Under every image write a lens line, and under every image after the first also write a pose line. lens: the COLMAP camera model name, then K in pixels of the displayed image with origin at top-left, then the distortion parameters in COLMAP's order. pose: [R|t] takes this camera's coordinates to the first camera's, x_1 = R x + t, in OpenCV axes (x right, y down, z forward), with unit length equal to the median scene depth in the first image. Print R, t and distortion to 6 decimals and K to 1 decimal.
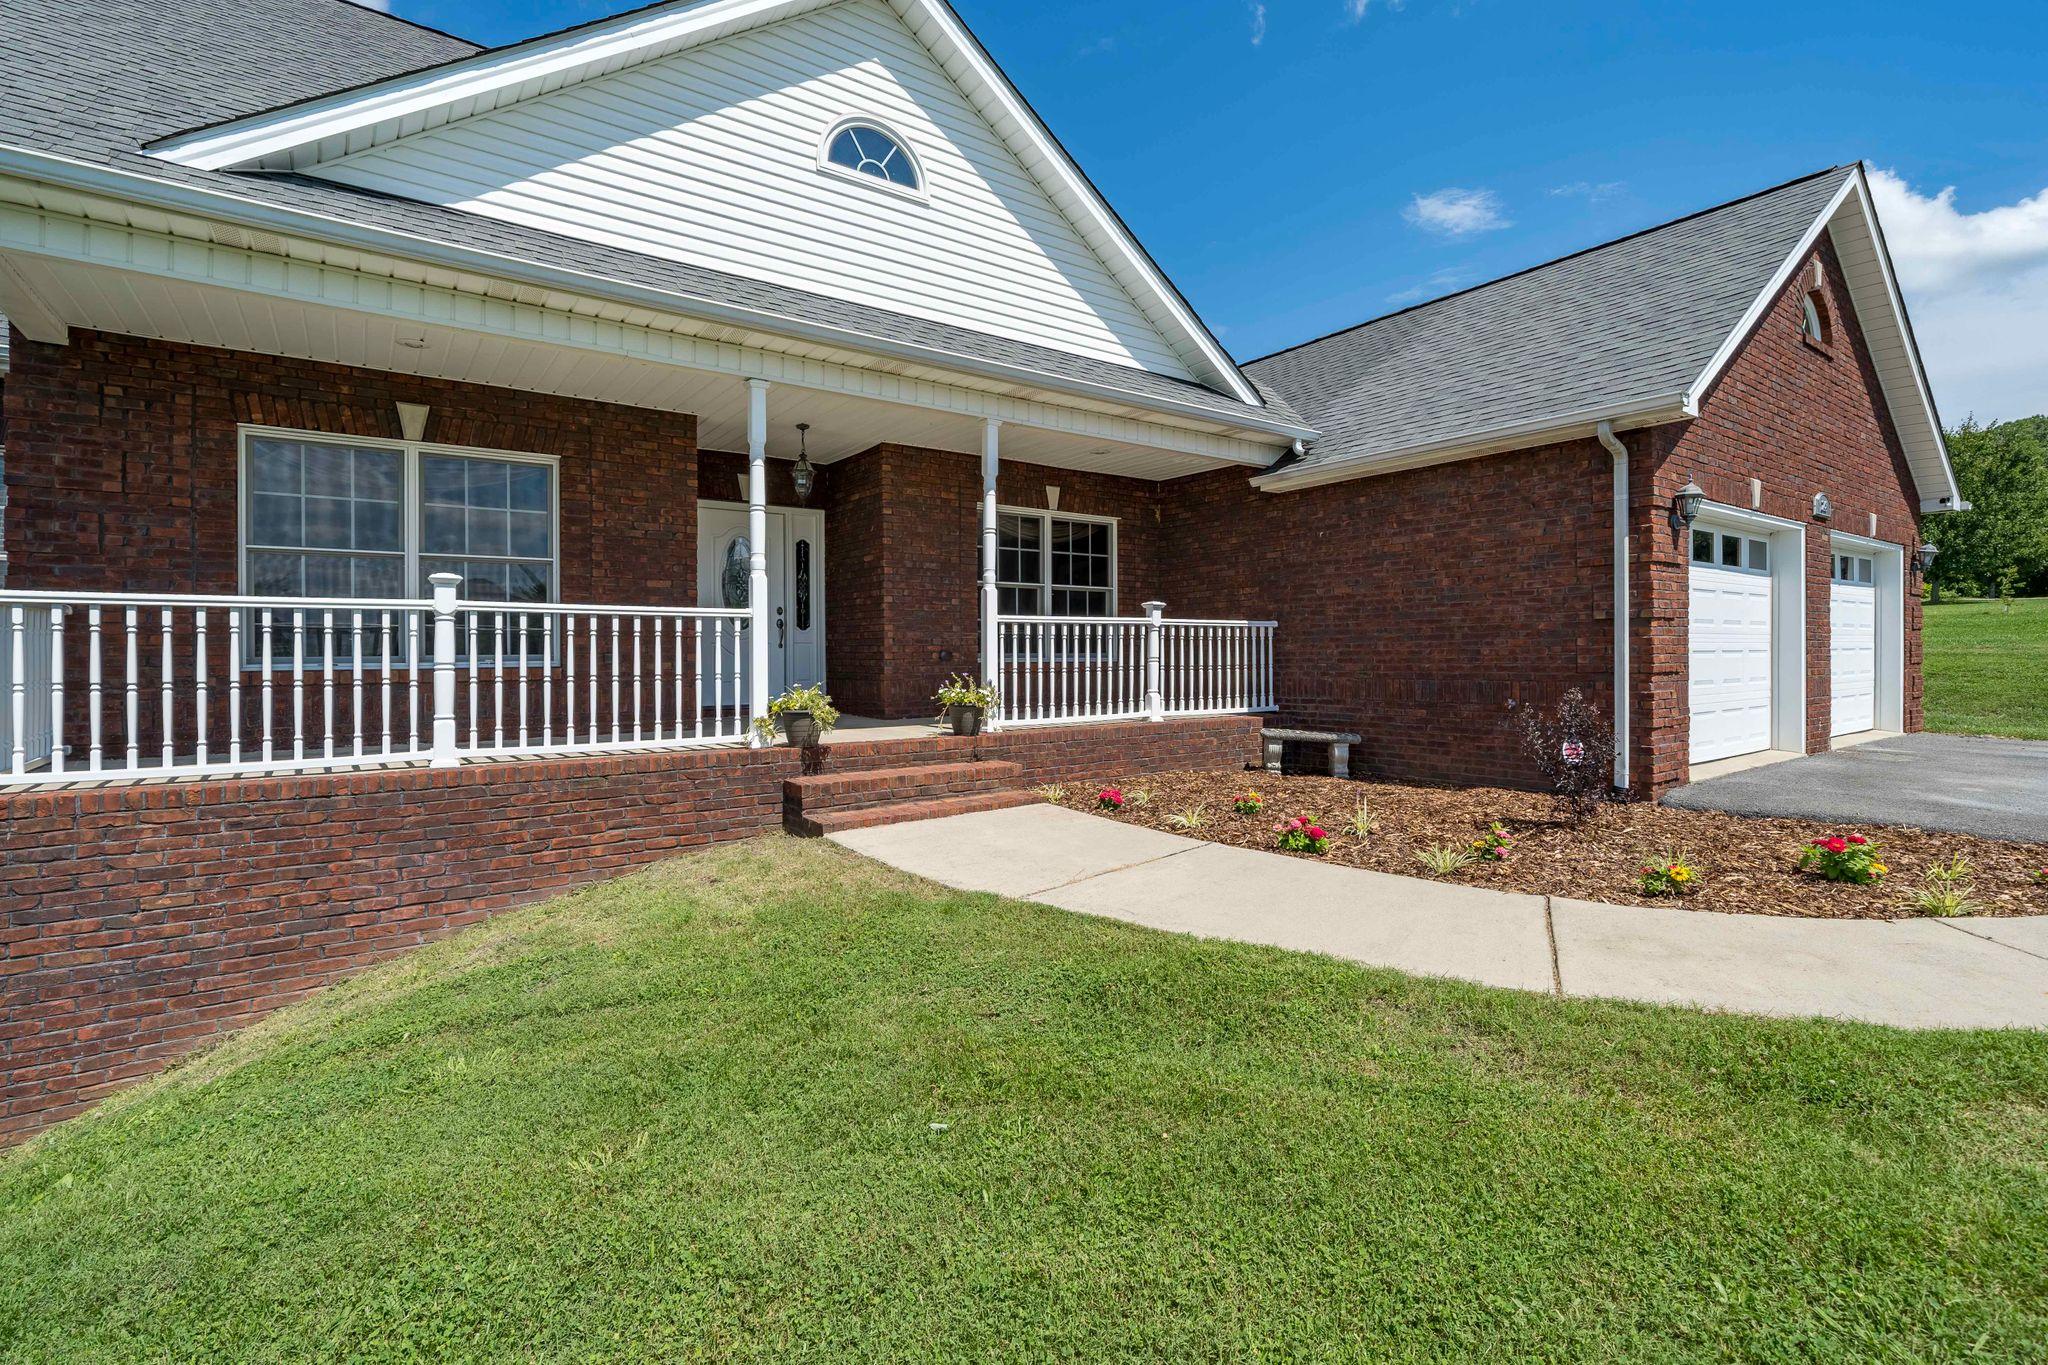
lens RADIAL K [[969.1, 0, 1024.3], [0, 969.1, 668.2], [0, 0, 1]] dist [-0.002589, 0.002101]
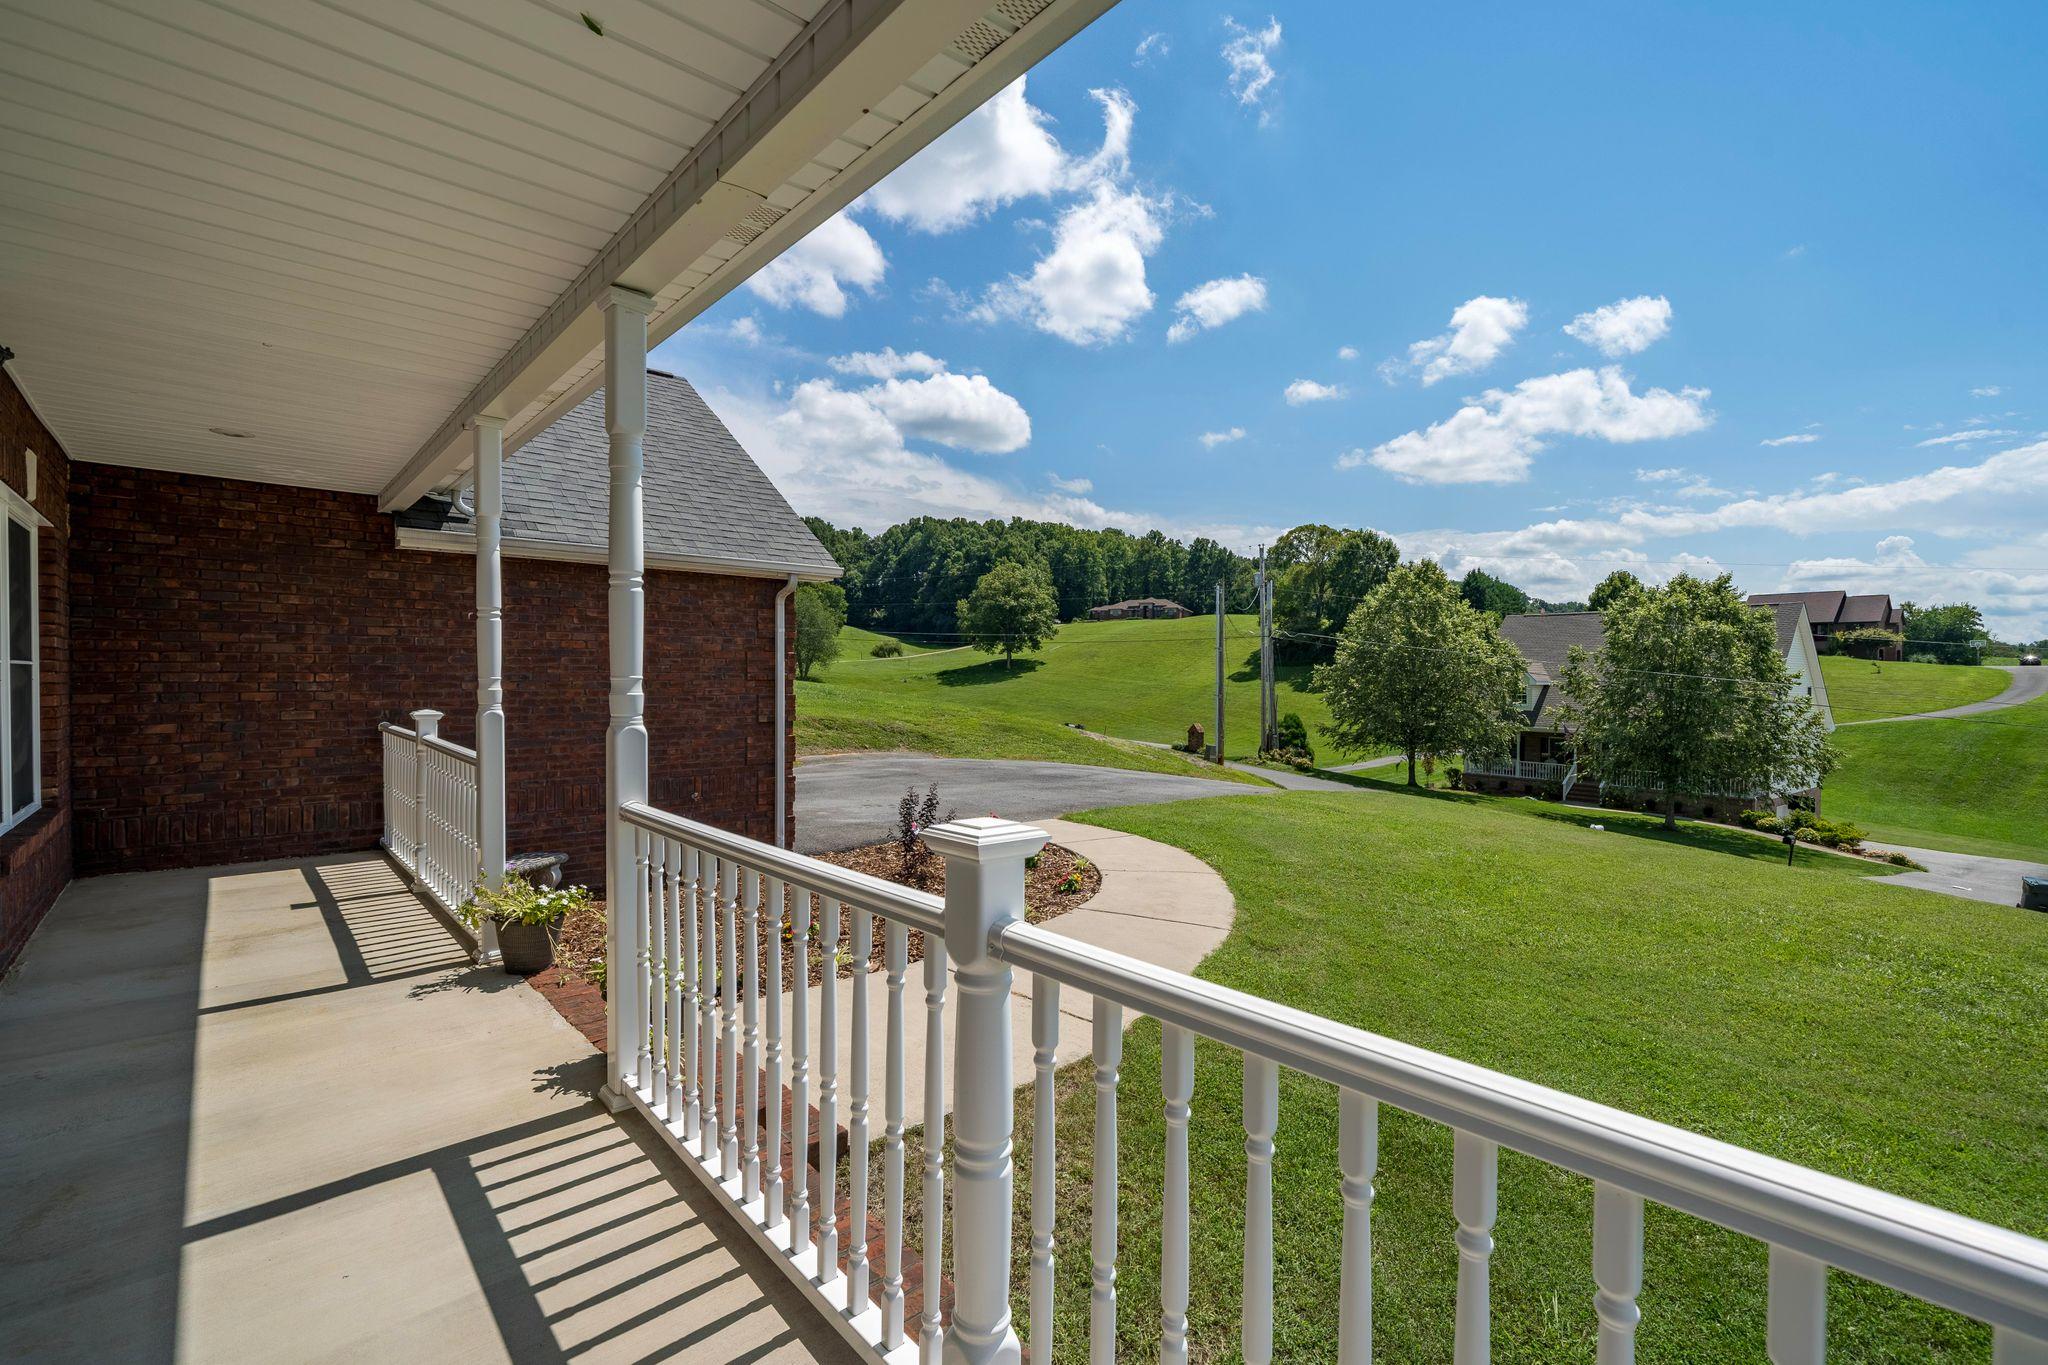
lens RADIAL K [[969.1, 0, 1026.7], [0, 969.1, 686.9], [0, 0, 1]] dist [-0.002589, 0.002101]
pose [[-0.158558, -0.010248, 0.987296, -0.695316], [0.003403, 0.999935, 0.010925, -0.105705], [-0.987344, 0.005092, -0.158513, 0.827980]]
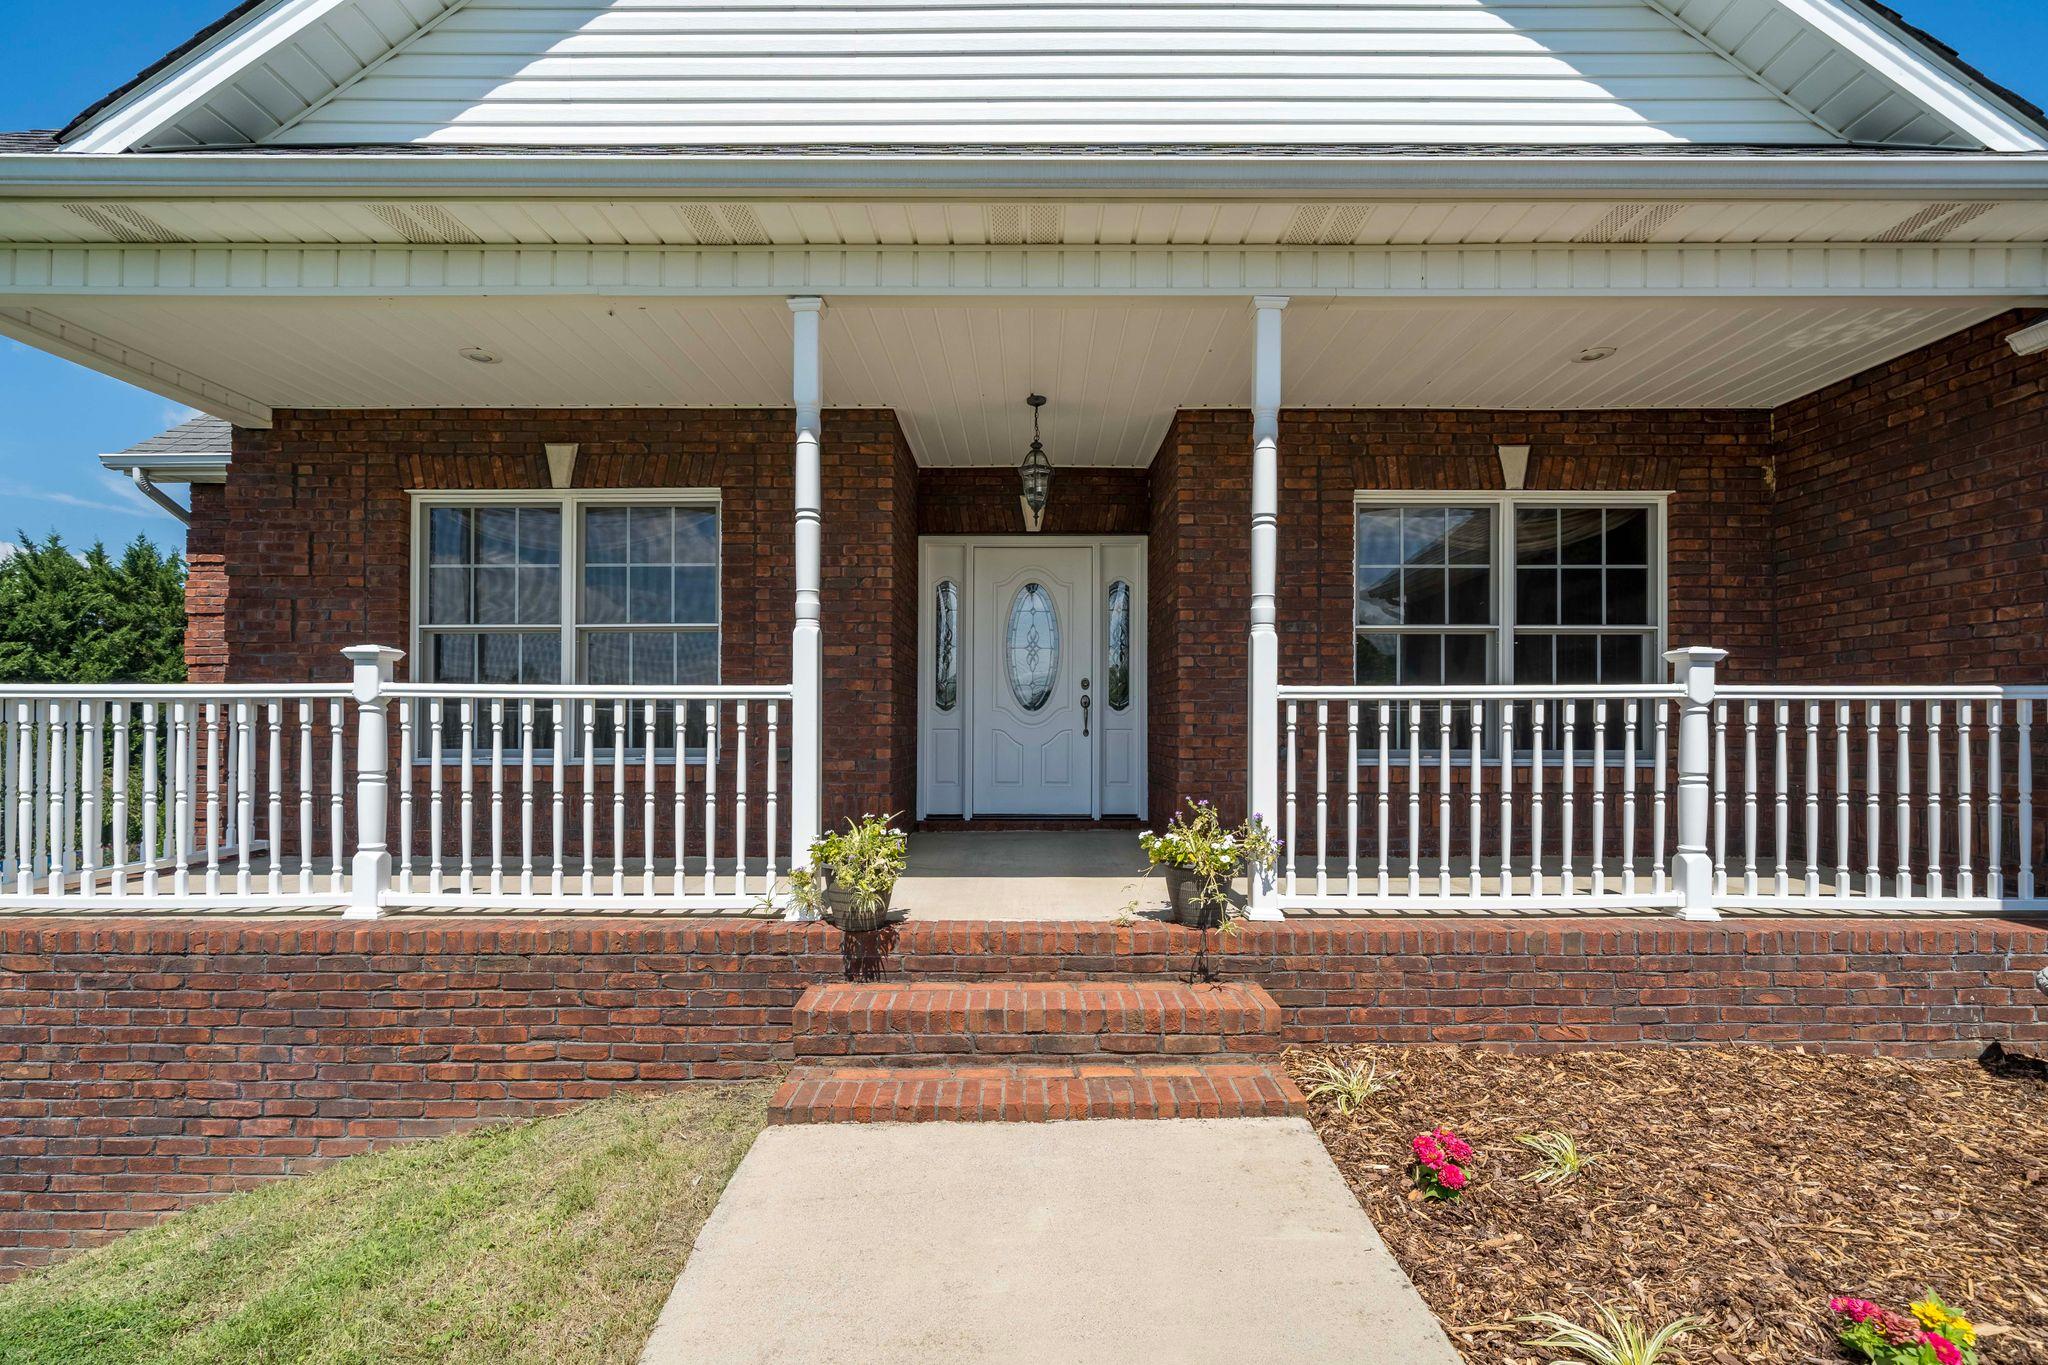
lens RADIAL K [[969.1, 0, 1019.7], [0, 969.1, 728.1], [0, 0, 1]] dist [-0.002589, 0.002101]
pose [[0.819281, 0.005959, -0.573361, 0.158898], [-0.011577, 0.999914, -0.006150, -0.030100], [0.573275, 0.011676, 0.819280, 0.543253]]
